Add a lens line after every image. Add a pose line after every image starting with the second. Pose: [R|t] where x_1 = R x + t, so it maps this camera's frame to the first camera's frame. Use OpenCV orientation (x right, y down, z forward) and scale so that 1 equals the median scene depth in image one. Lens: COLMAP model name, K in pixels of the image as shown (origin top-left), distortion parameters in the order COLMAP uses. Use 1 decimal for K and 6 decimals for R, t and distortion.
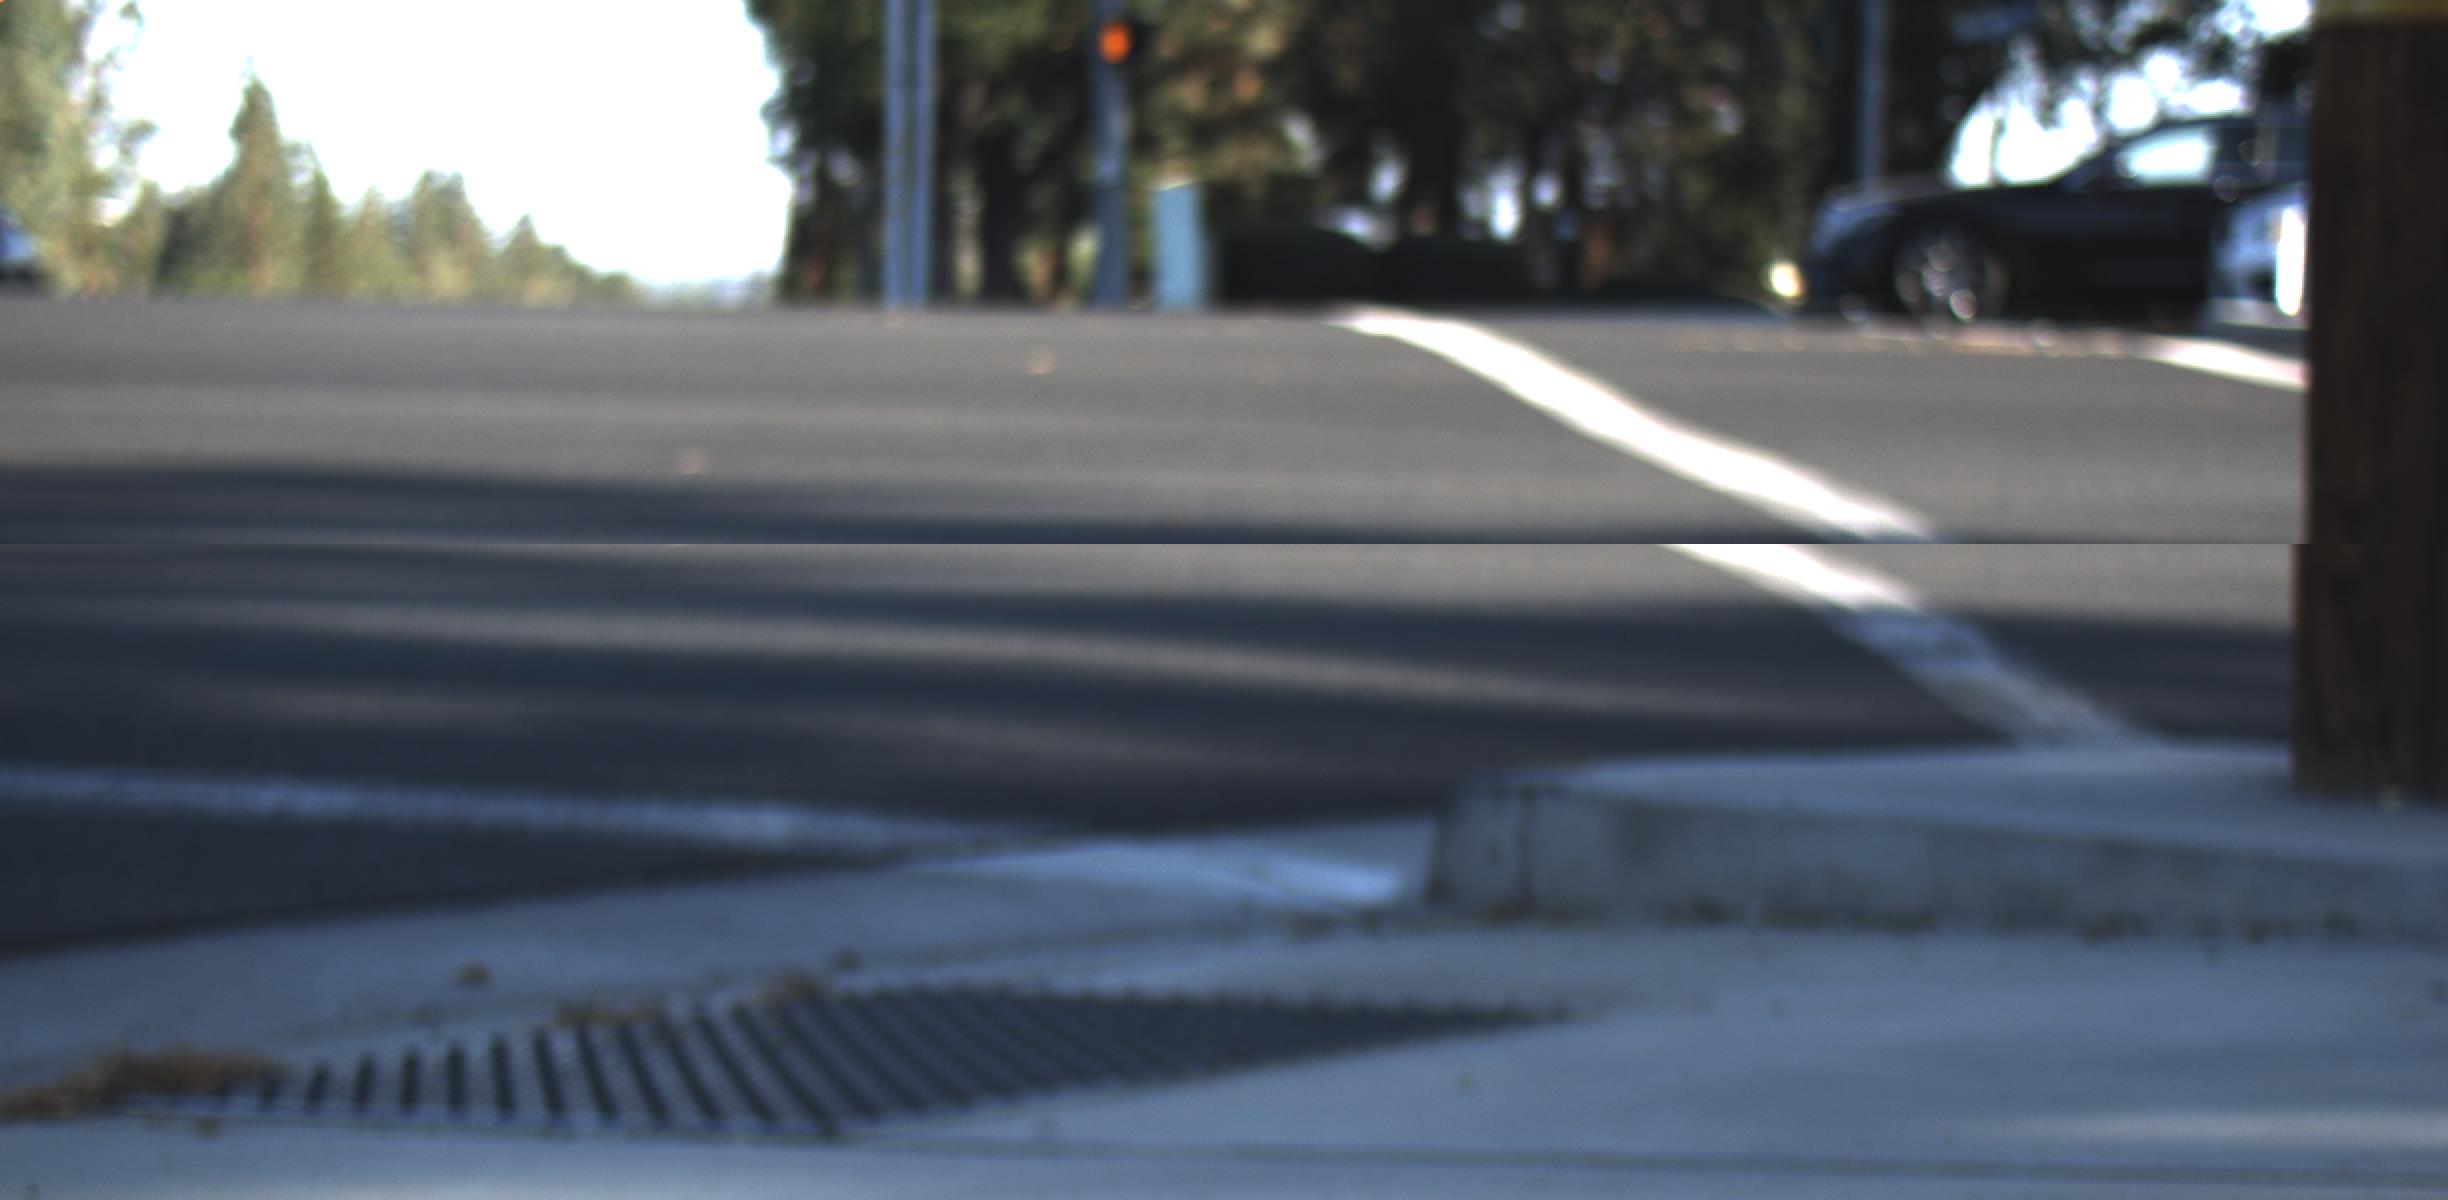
lens RADIAL K [[4529.3, 0, 1229.0], [0, 4529.3, 600.0], [0, 0, 1]] dist [-0.043056, 0.449988]
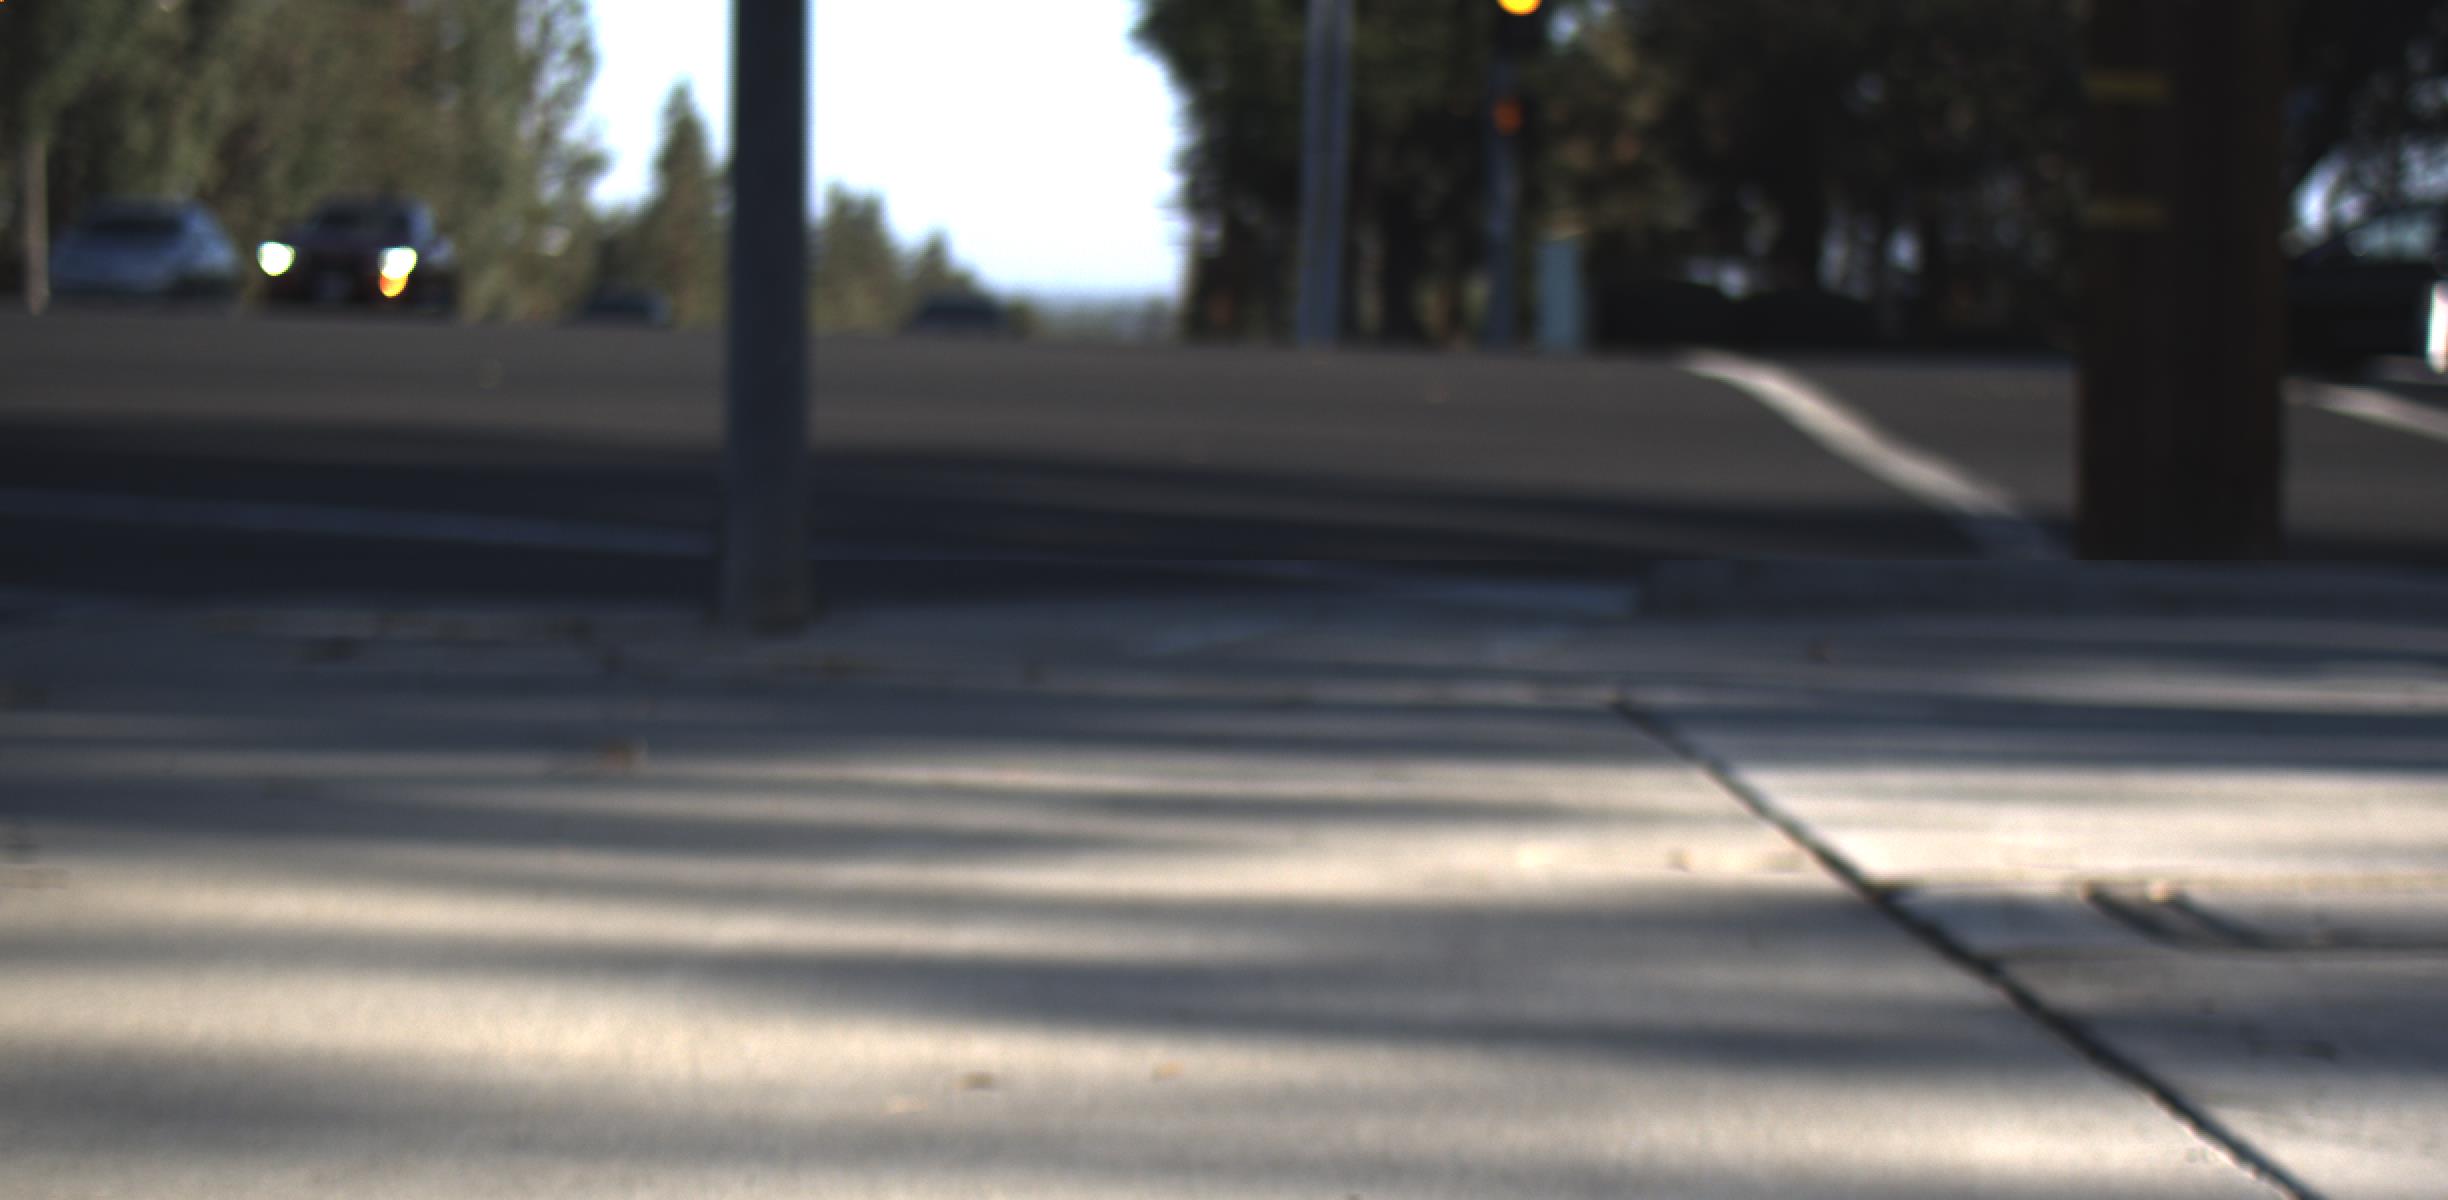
lens RADIAL K [[4529.3, 0, 1229.0], [0, 4529.3, 600.0], [0, 0, 1]] dist [-0.043056, 0.449988]
pose [[0.996103, 0.019598, -0.085998, 0.003549], [-0.020292, 0.999768, -0.007204, 0.005253], [0.085836, 0.008921, 0.996269, -0.088994]]
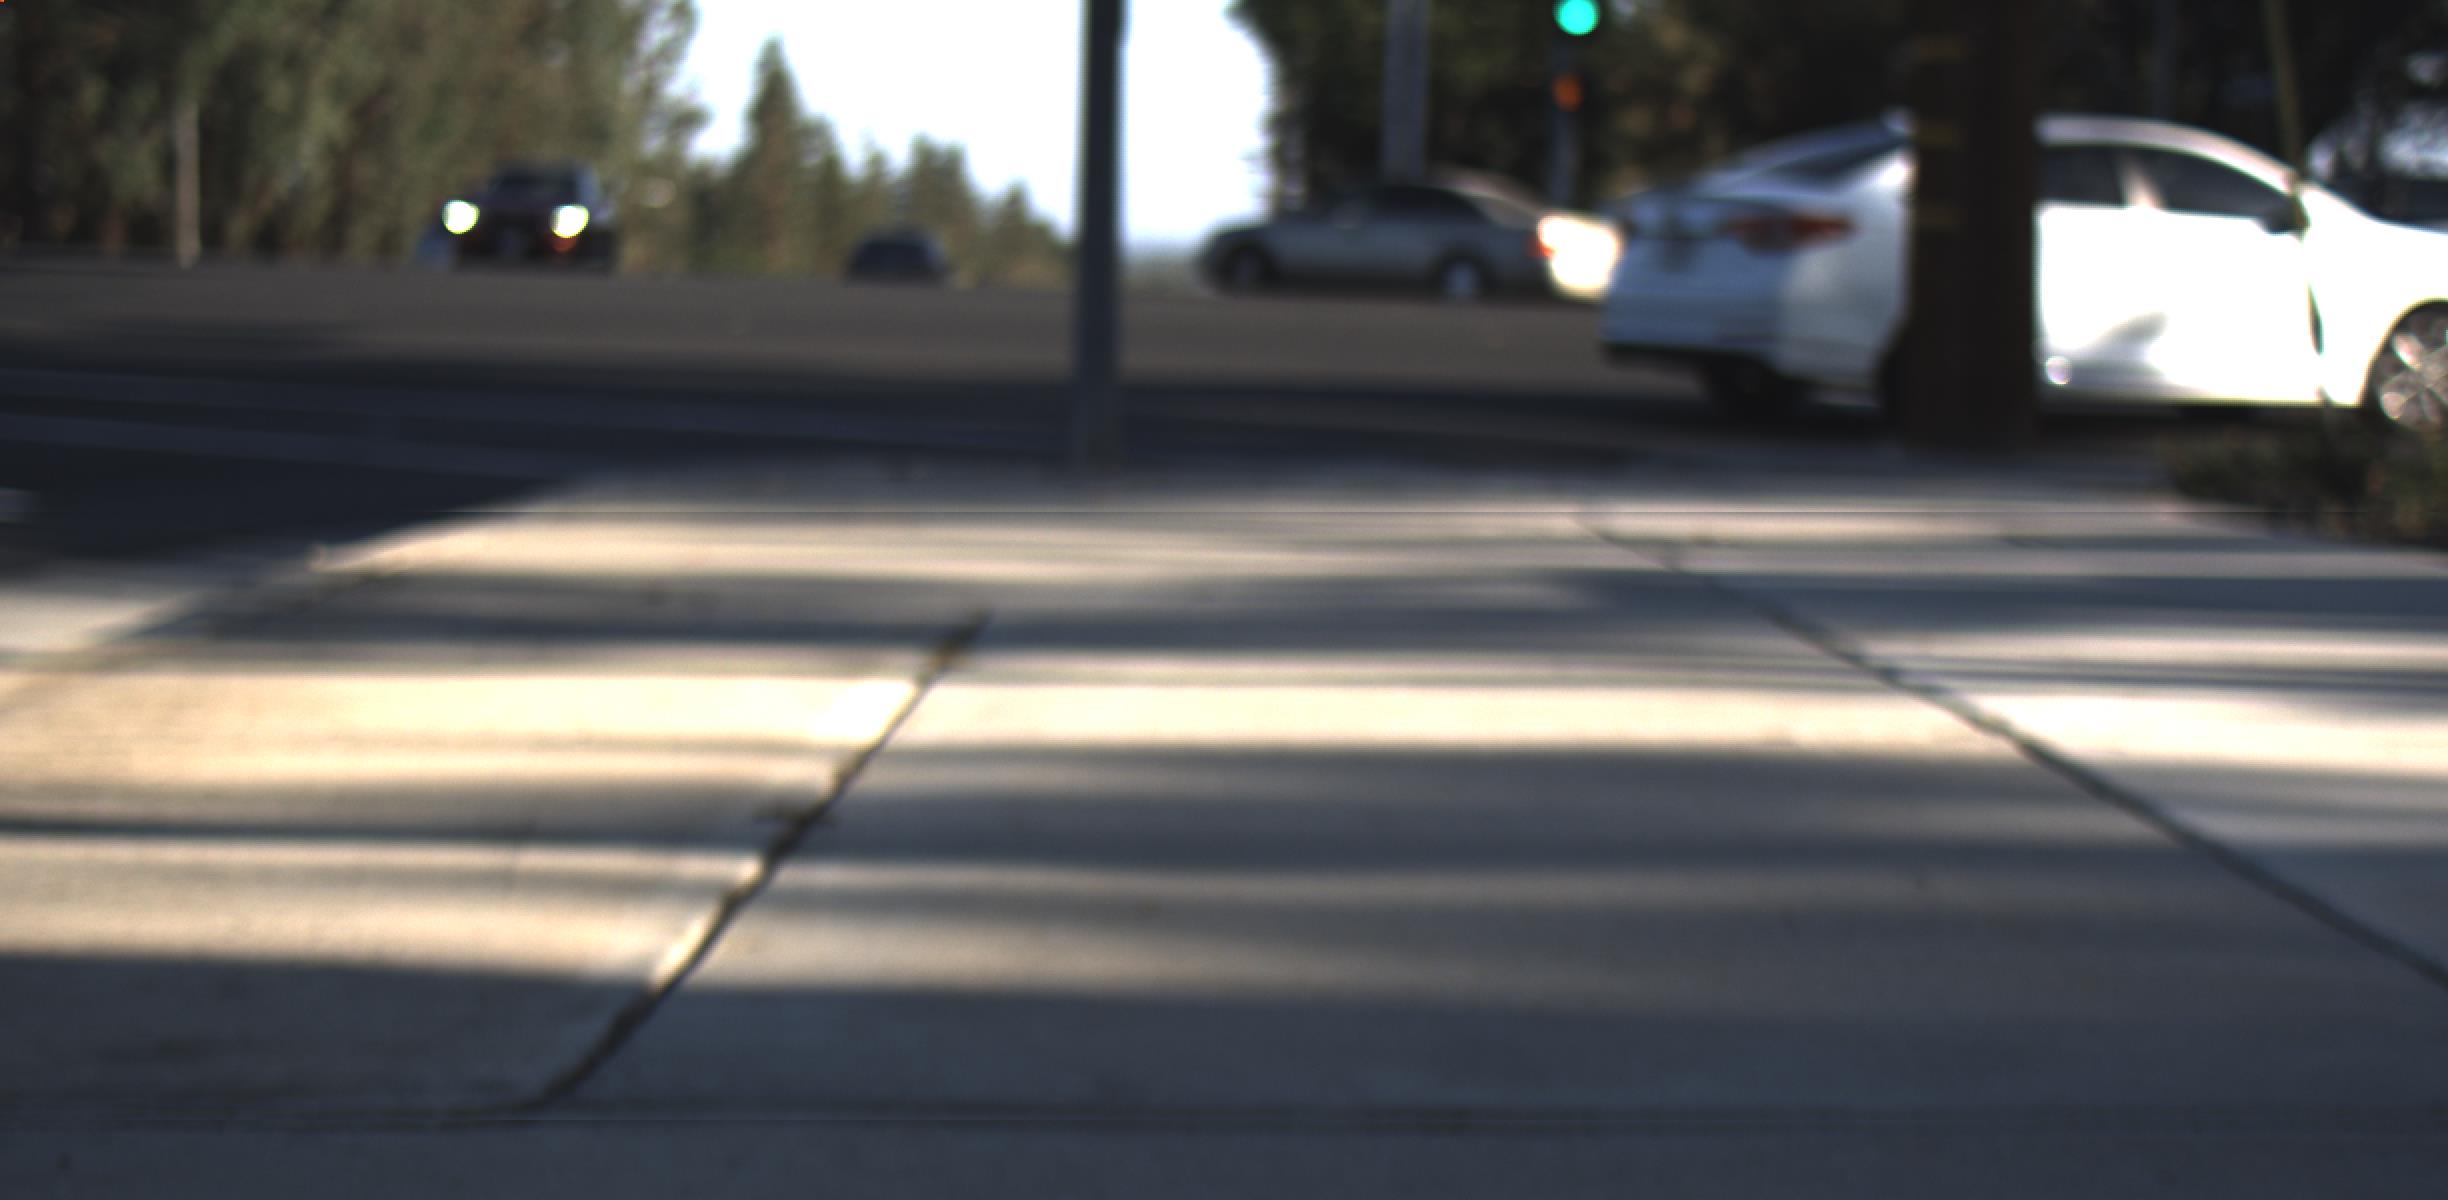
lens RADIAL K [[4519.1, 0, 1218.3], [0, 4519.1, 604.7], [0, 0, 1]] dist [0.170813, -1.440540]
pose [[0.994265, 0.022218, -0.104609, 0.008820], [-0.021736, 0.999747, 0.005741, 0.010204], [0.104710, -0.003434, 0.994497, -0.179405]]
